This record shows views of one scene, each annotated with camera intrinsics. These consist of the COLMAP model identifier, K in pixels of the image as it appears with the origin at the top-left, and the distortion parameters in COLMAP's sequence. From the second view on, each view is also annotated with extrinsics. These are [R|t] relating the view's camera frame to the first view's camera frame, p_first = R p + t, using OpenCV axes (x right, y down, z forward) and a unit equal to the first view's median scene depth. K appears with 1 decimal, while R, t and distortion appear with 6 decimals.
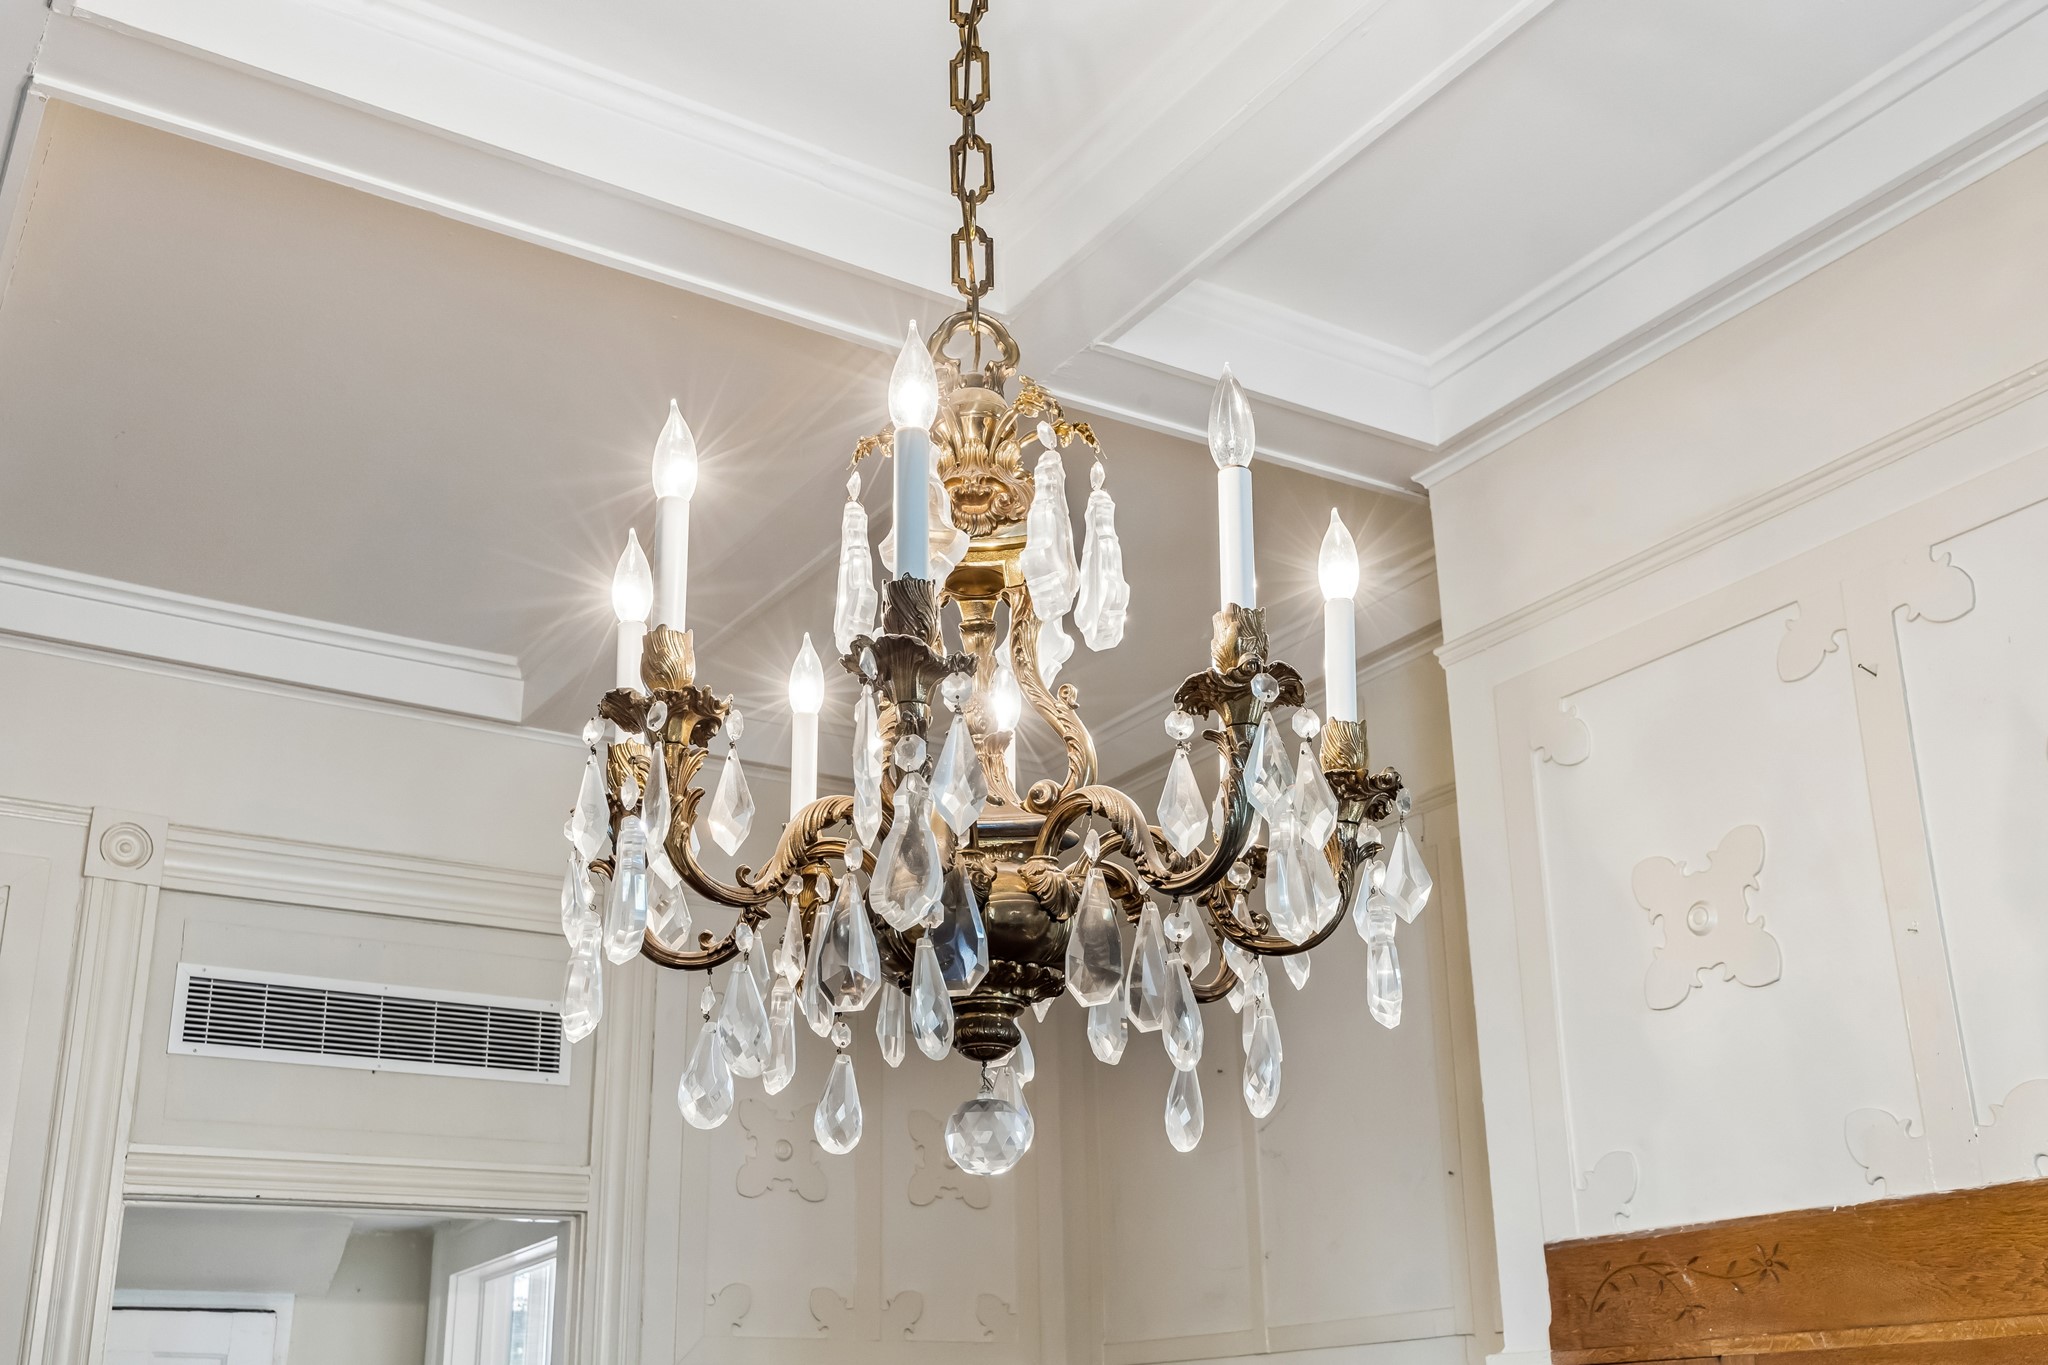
lens RADIAL K [[2027.1, 0, 1020.5], [0, 2027.1, 823.2], [0, 0, 1]] dist [0.008534, 0.015019]
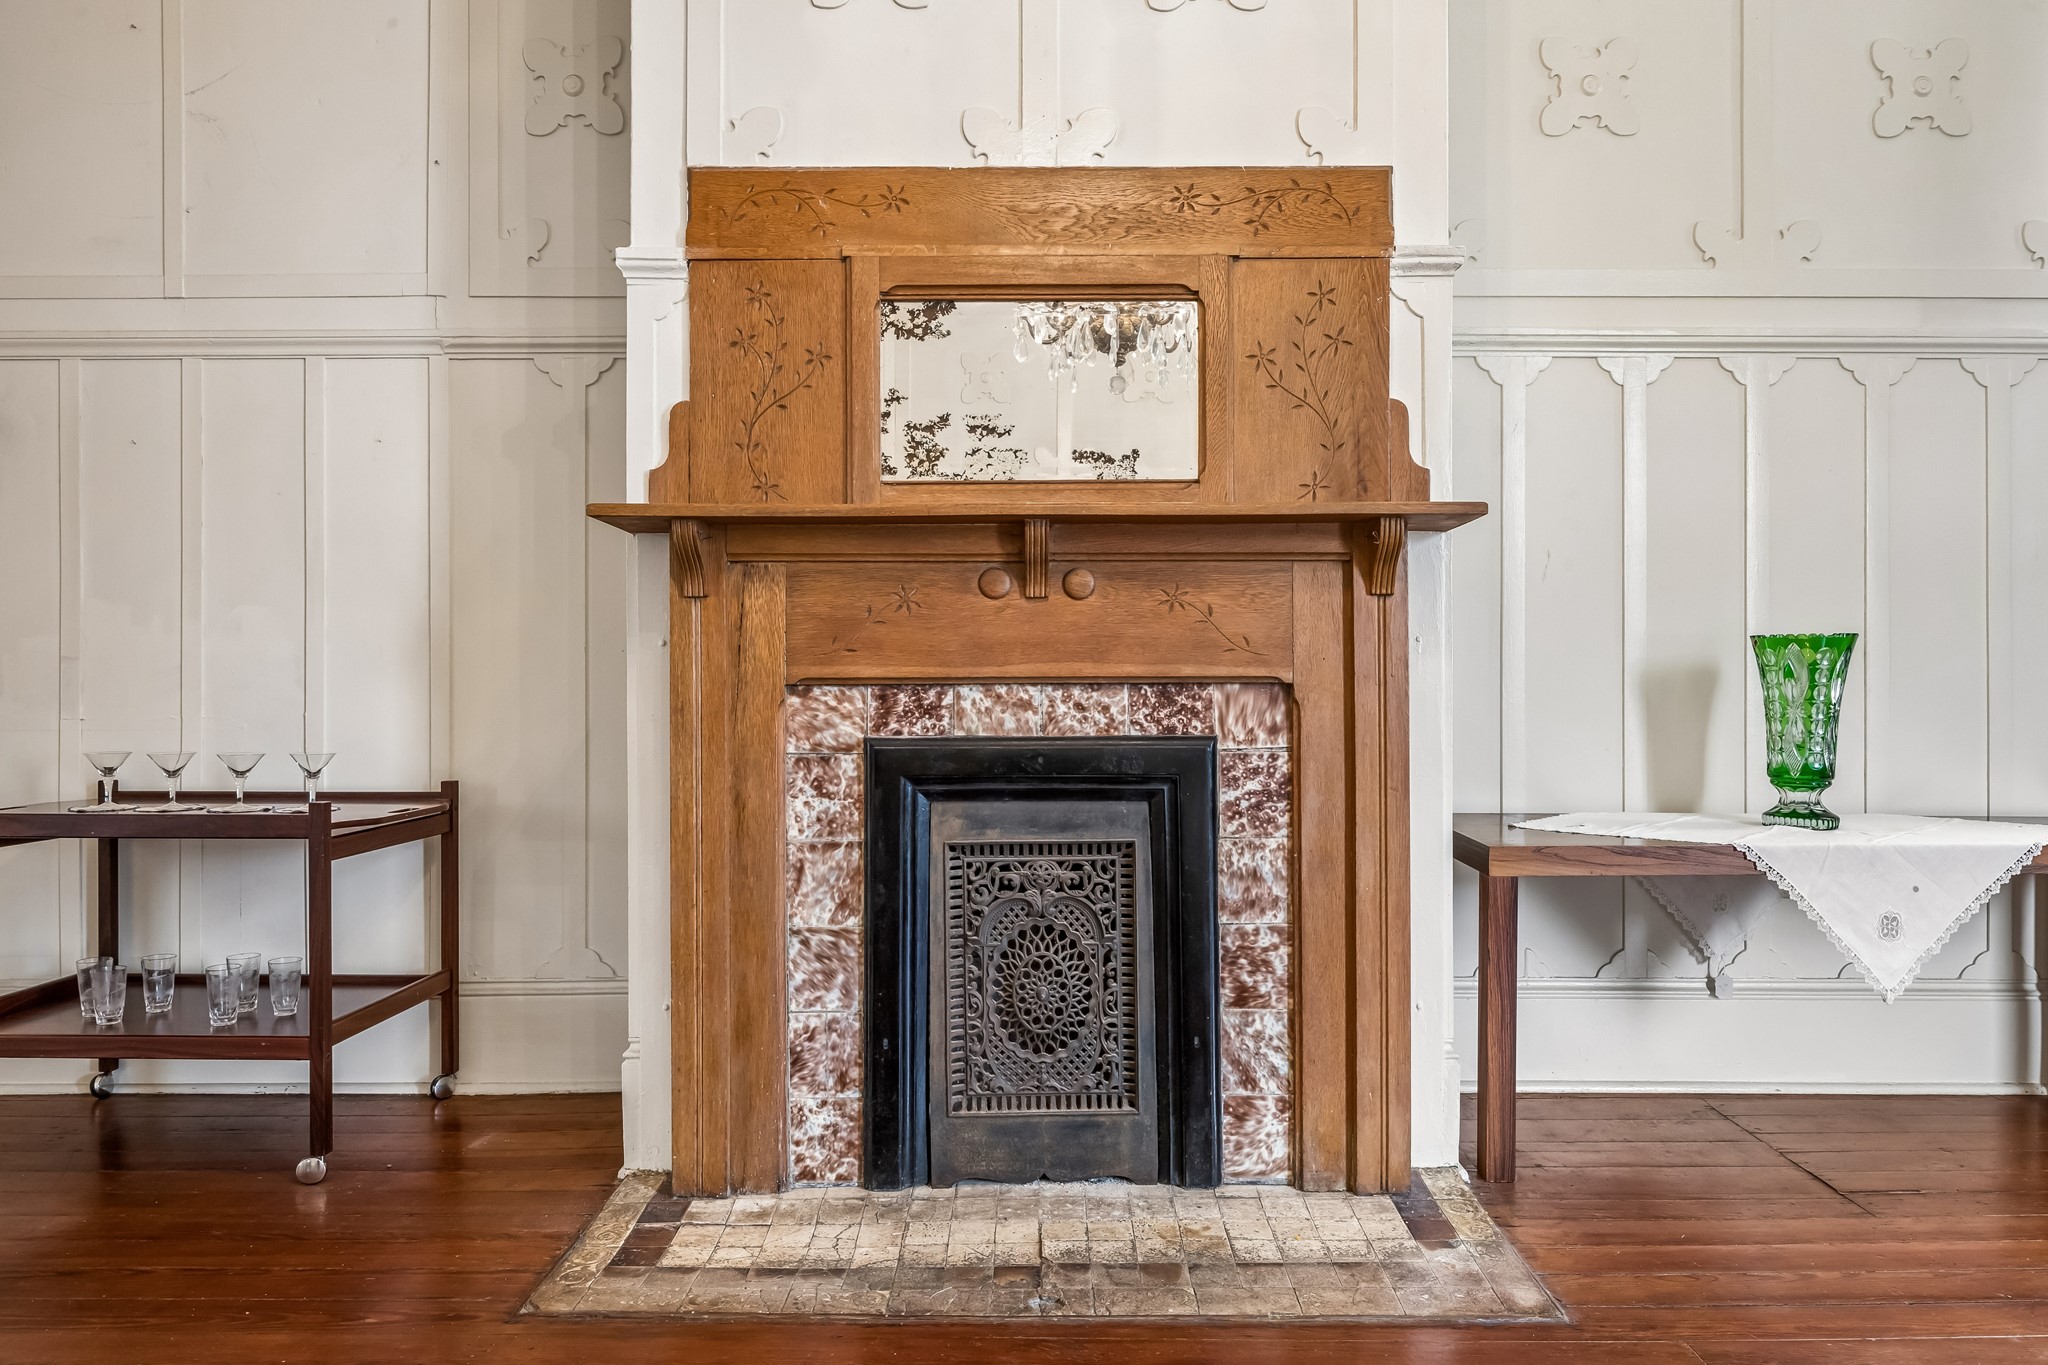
lens RADIAL K [[1318.7, 0, 1062.1], [0, 1318.7, 690.5], [0, 0, 1]] dist [-0.008126, 0.000359]
pose [[0.541597, 0.016350, 0.840479, -0.607172], [-0.264473, 0.952356, 0.151897, 0.660256], [-0.797952, -0.304551, 0.520117, 0.553337]]
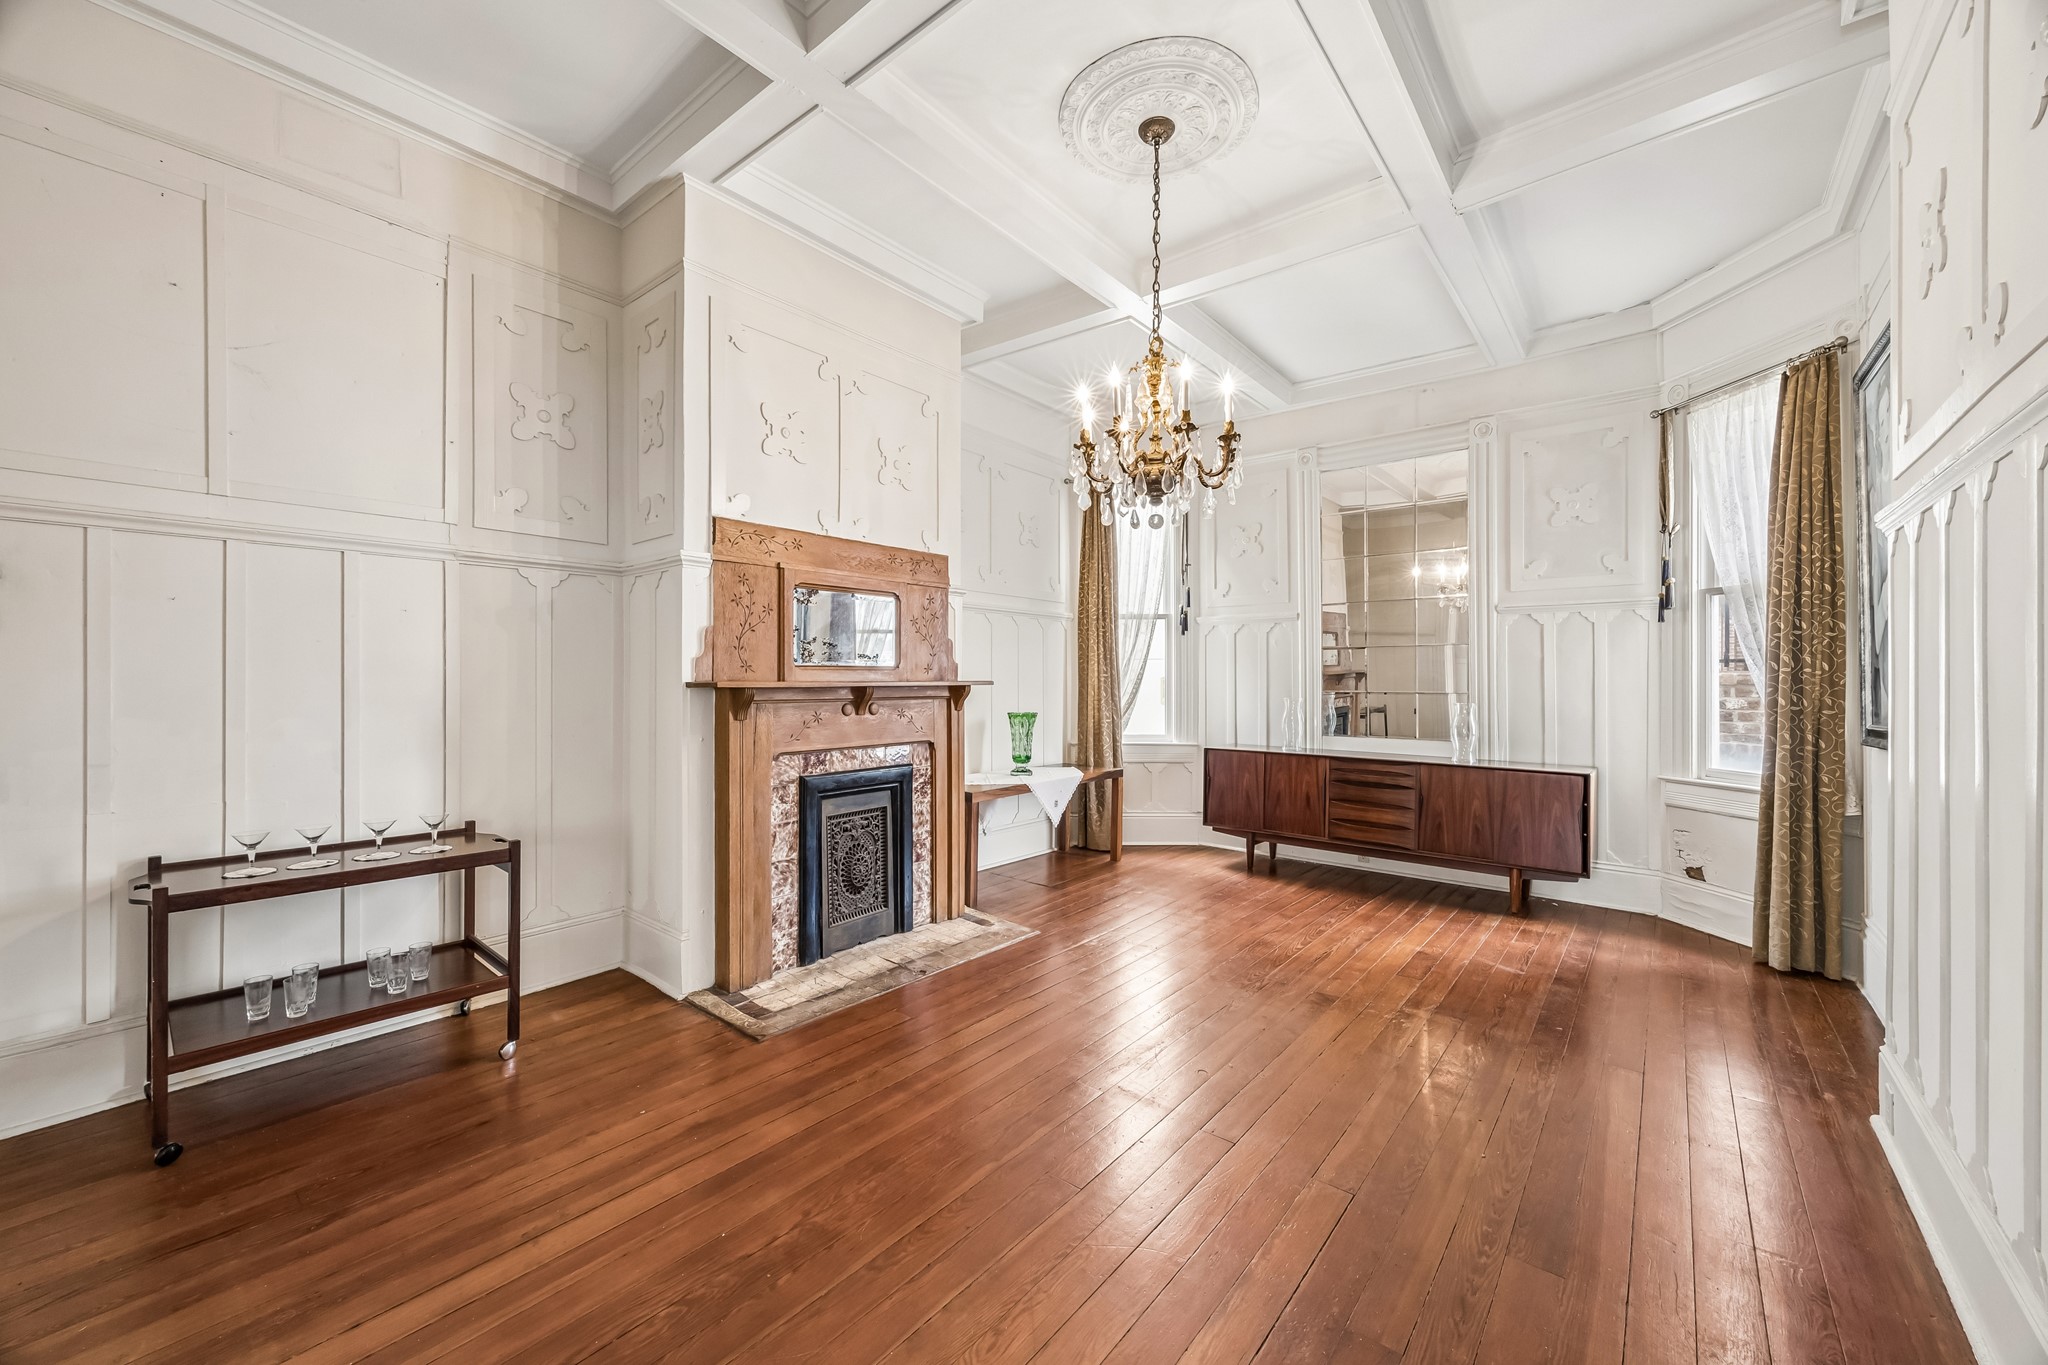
lens RADIAL K [[781.3, 0, 1032.8], [0, 781.3, 681.1], [0, 0, 1]] dist [-0.004657, -0.000347]
pose [[-0.306892, 0.016689, 0.951598, -1.719754], [-0.285314, 0.952248, -0.108715, 0.812289], [-0.907972, -0.304868, -0.287476, 1.665616]]
